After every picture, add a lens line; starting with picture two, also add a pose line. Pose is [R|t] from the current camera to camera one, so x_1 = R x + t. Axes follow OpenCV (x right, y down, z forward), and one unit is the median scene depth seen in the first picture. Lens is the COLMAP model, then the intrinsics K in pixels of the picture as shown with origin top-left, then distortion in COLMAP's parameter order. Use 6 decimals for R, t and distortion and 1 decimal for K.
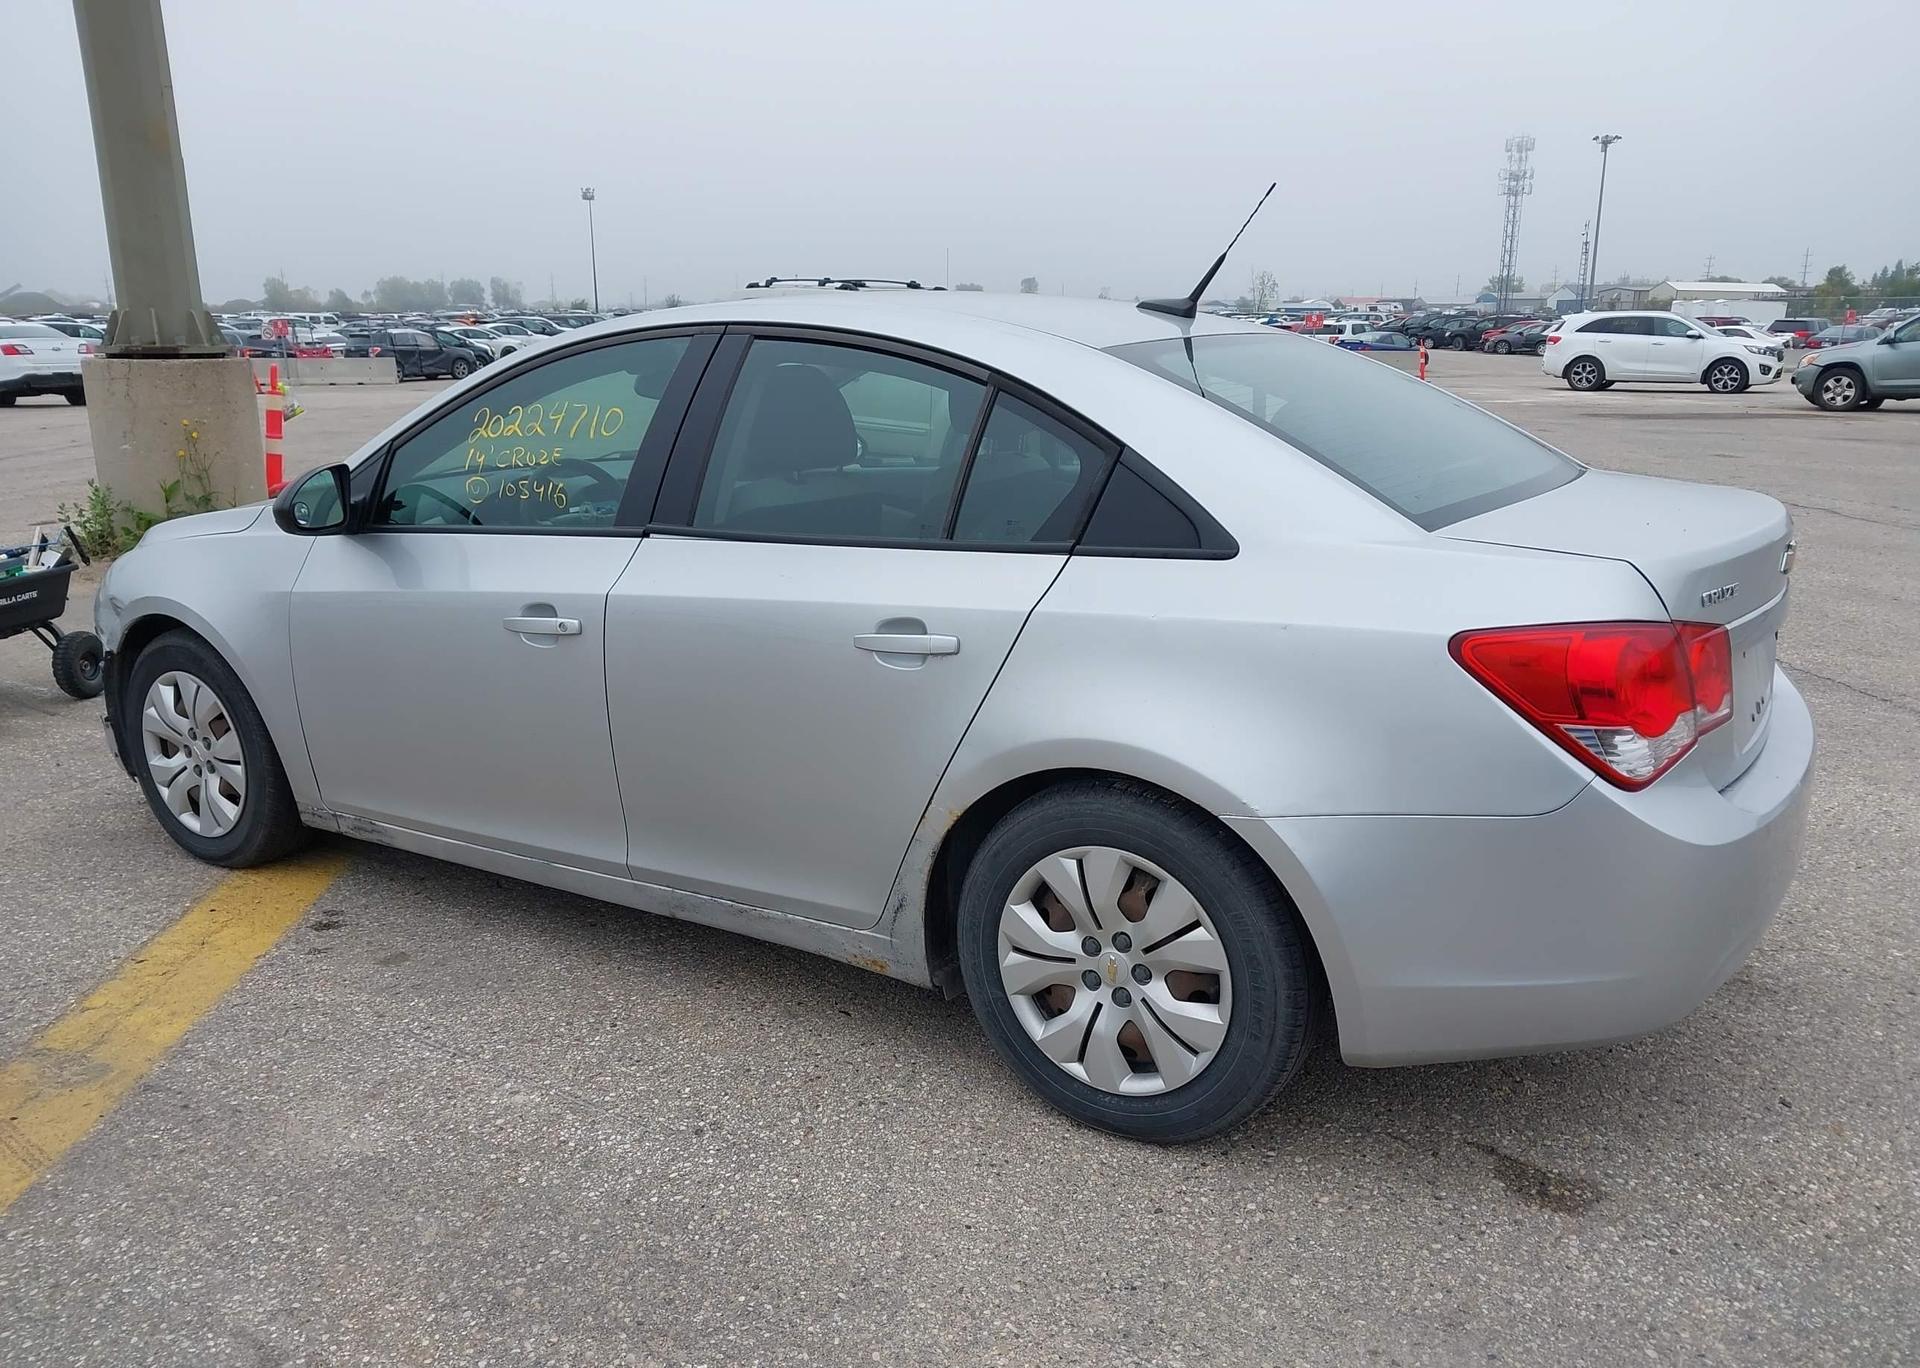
lens RADIAL K [[1523.0, 0, 960.0], [0, 1523.0, 684.0], [0, 0, 1]] dist [0.008035, 0.003547]
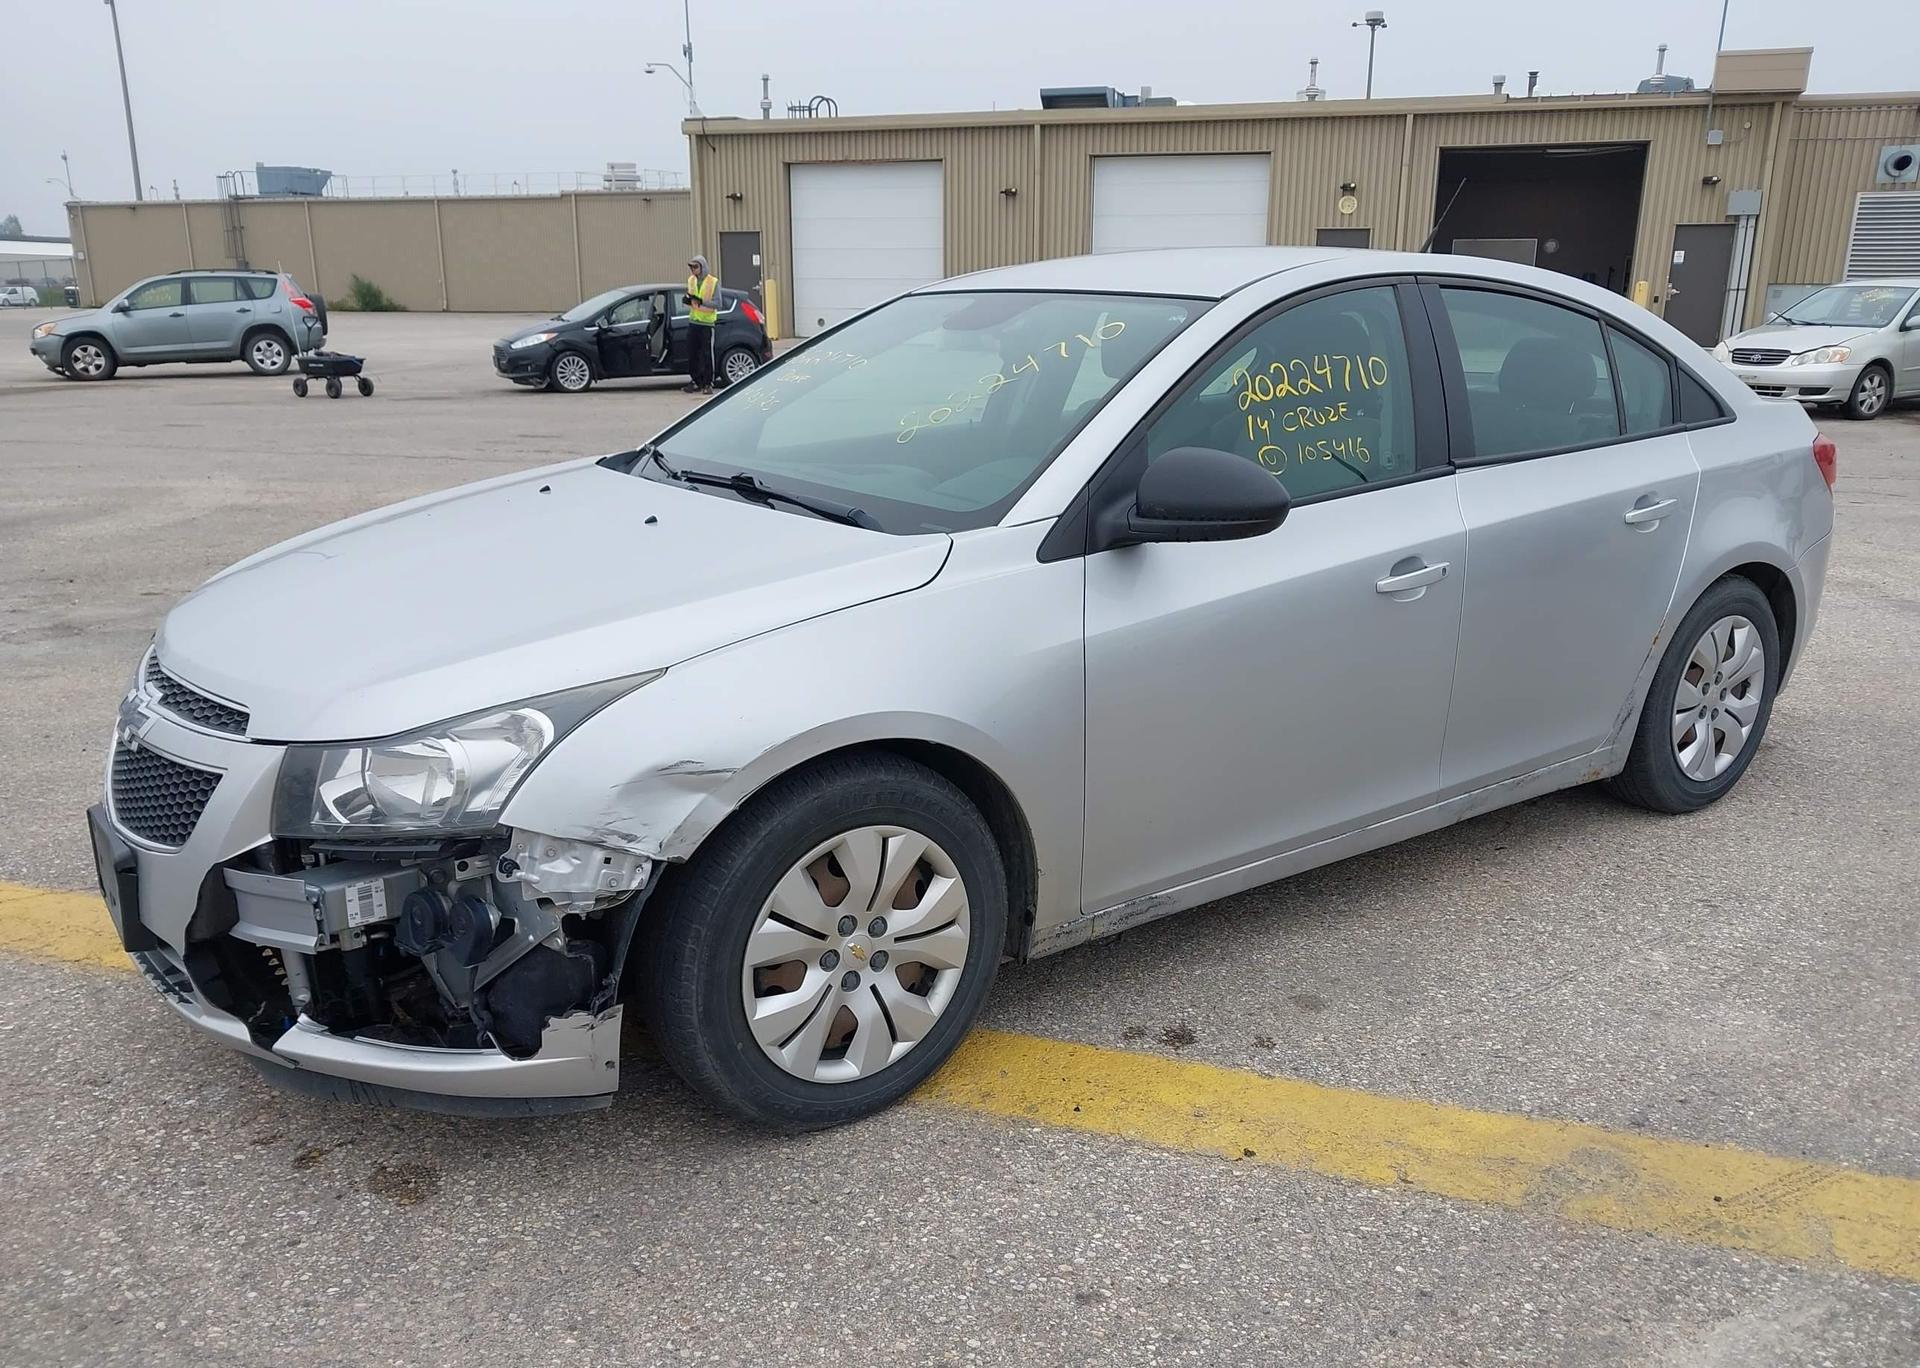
lens RADIAL K [[1530.5, 0, 960.0], [0, 1530.5, 684.0], [0, 0, 1]] dist [0.004650, -0.000101]
pose [[0.370413, -0.228214, 0.900396, -1.474544], [0.212990, 0.964389, 0.156812, -0.217130], [-0.904118, 0.133690, 0.405829, 0.989692]]
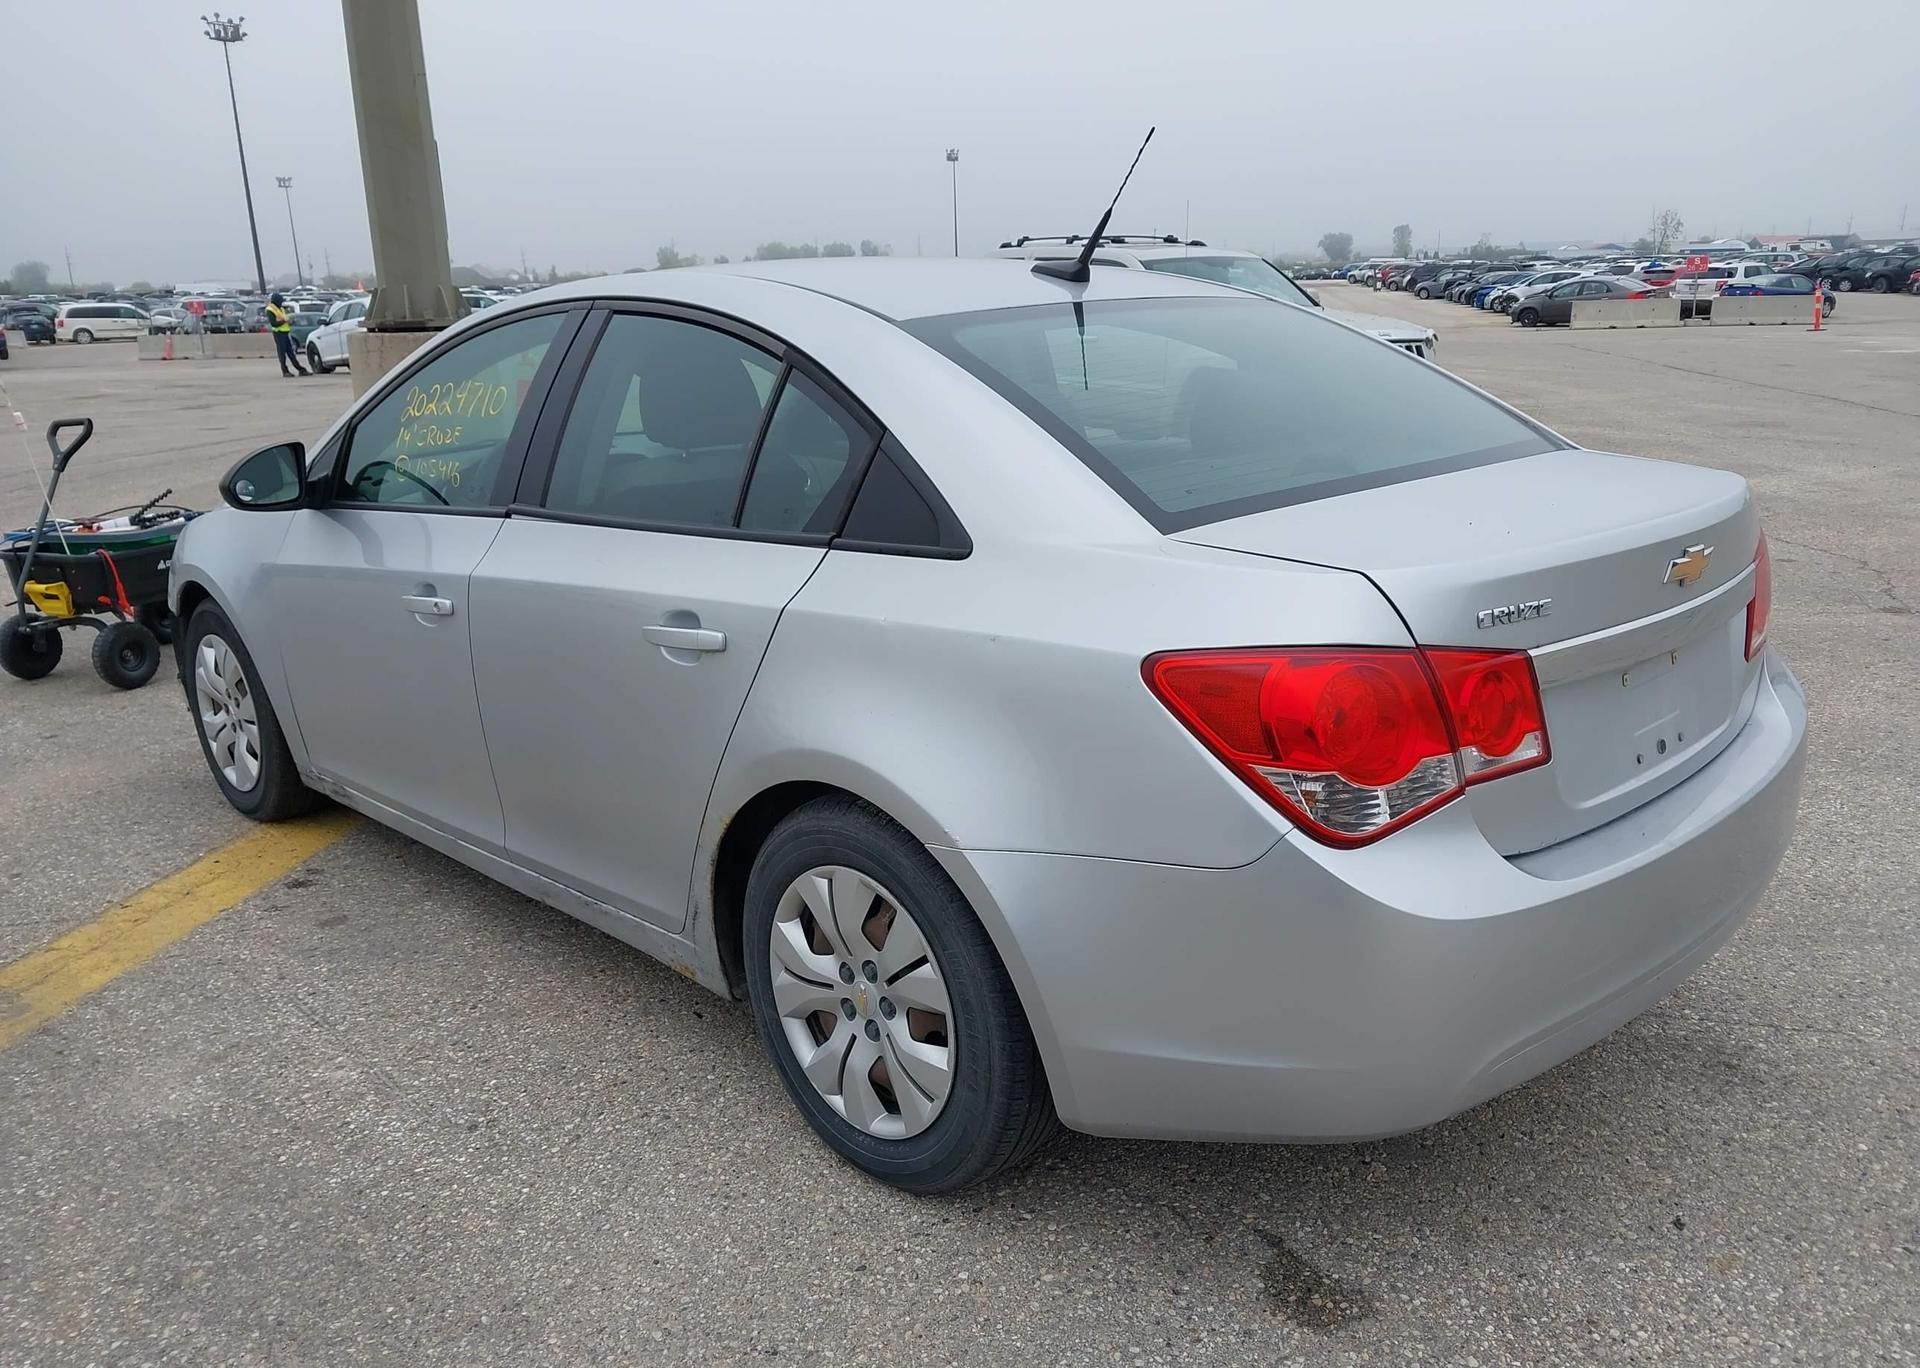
lens RADIAL K [[1530.5, 0, 960.0], [0, 1530.5, 684.0], [0, 0, 1]] dist [0.004650, -0.000101]
pose [[0.973703, 0.036700, -0.224847, 0.334833], [-0.030807, 0.999085, 0.029665, -0.030578], [0.225730, -0.021958, 0.973942, 0.108423]]
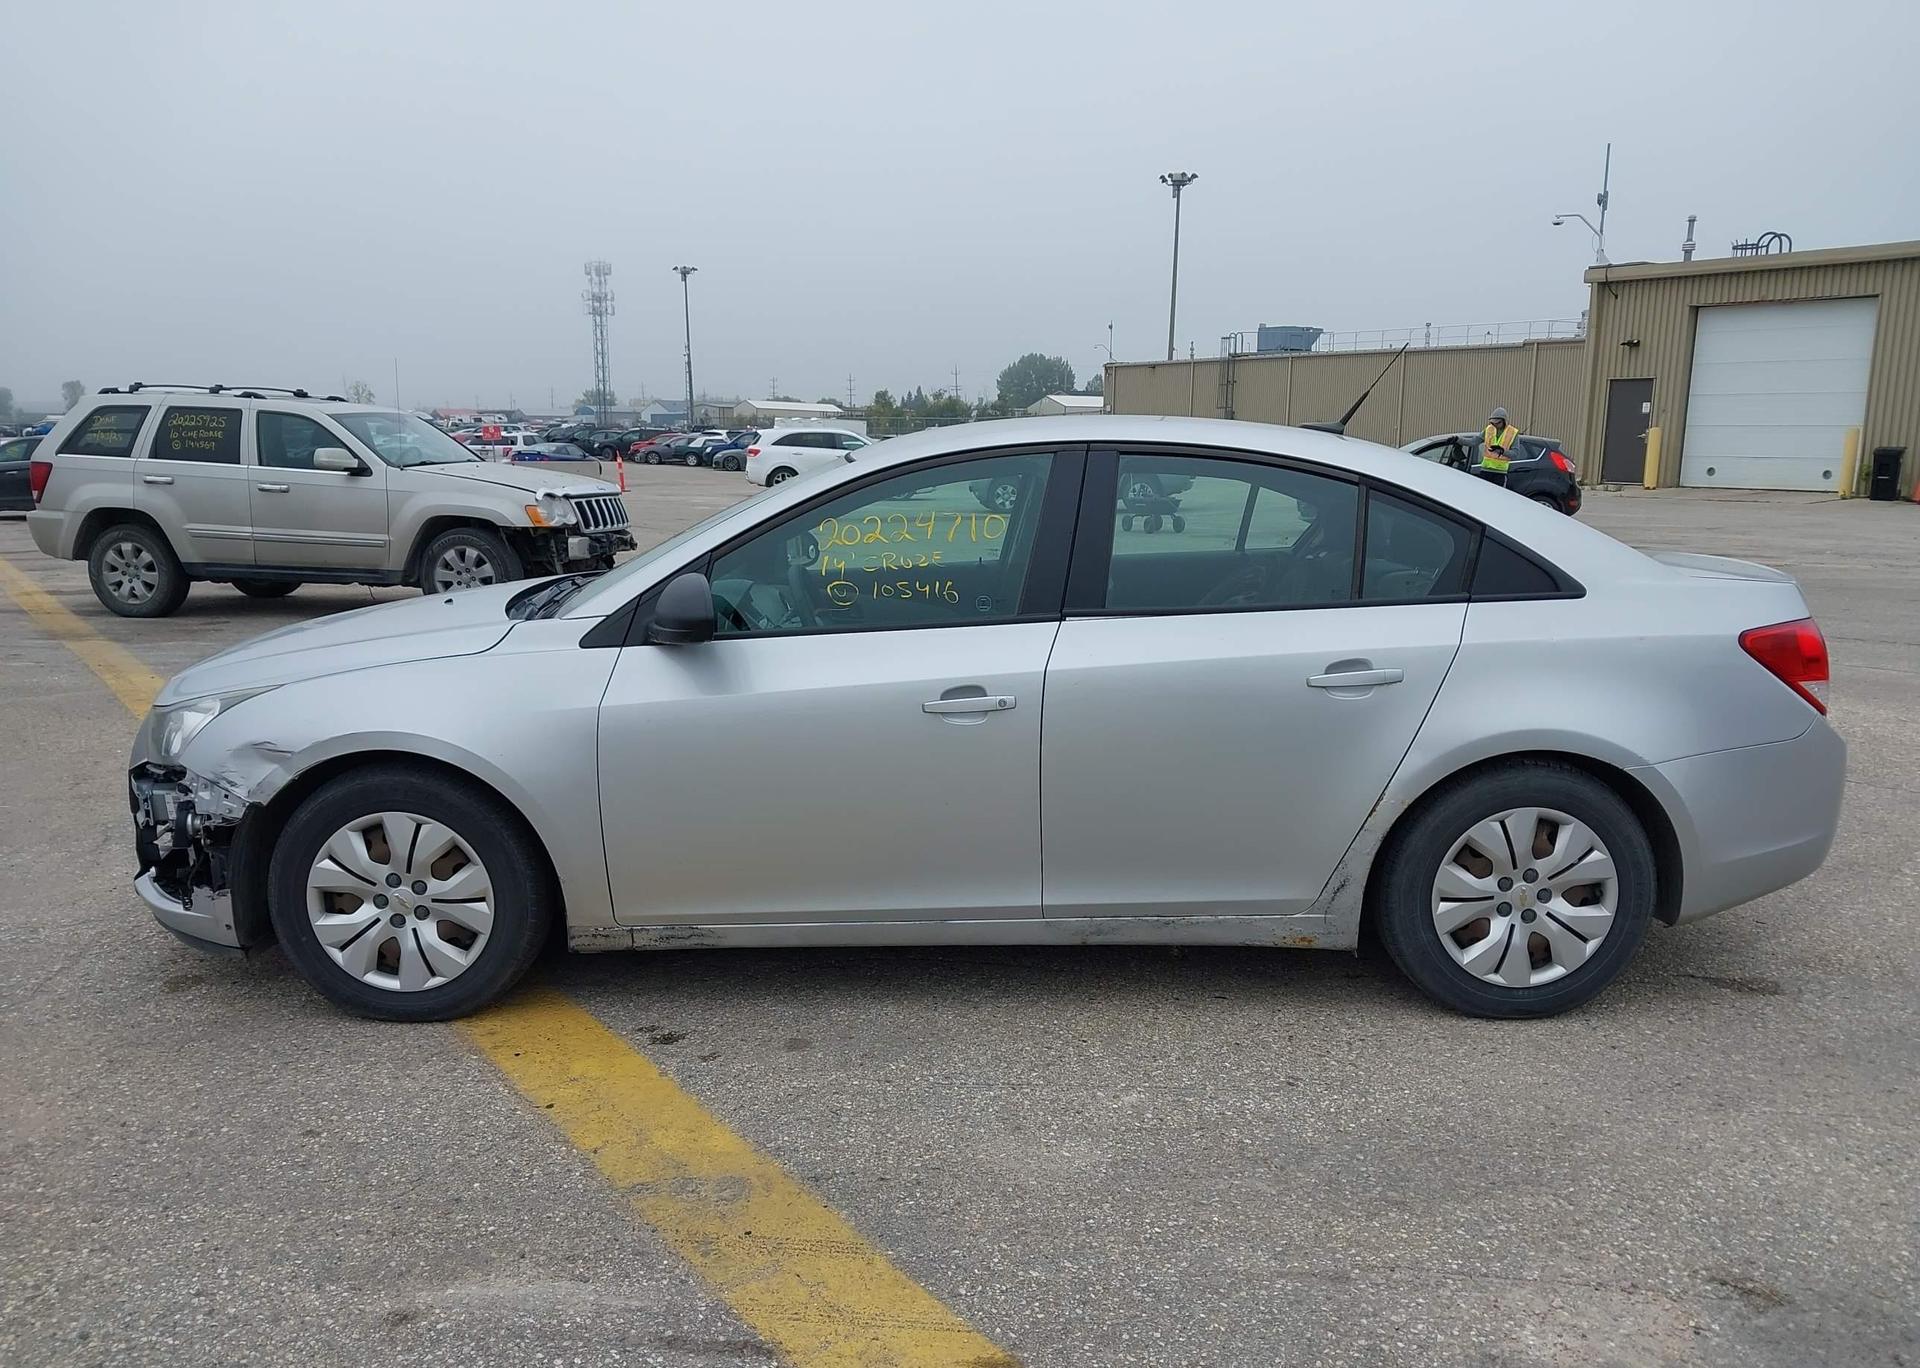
lens RADIAL K [[1527.4, 0, 960.0], [0, 1527.4, 684.0], [0, 0, 1]] dist [0.069204, -0.215490]
pose [[0.842943, -0.079797, 0.532052, -0.997023], [0.117484, 0.992374, -0.037297, -0.013289], [-0.525018, 0.093947, 0.845890, 0.058898]]
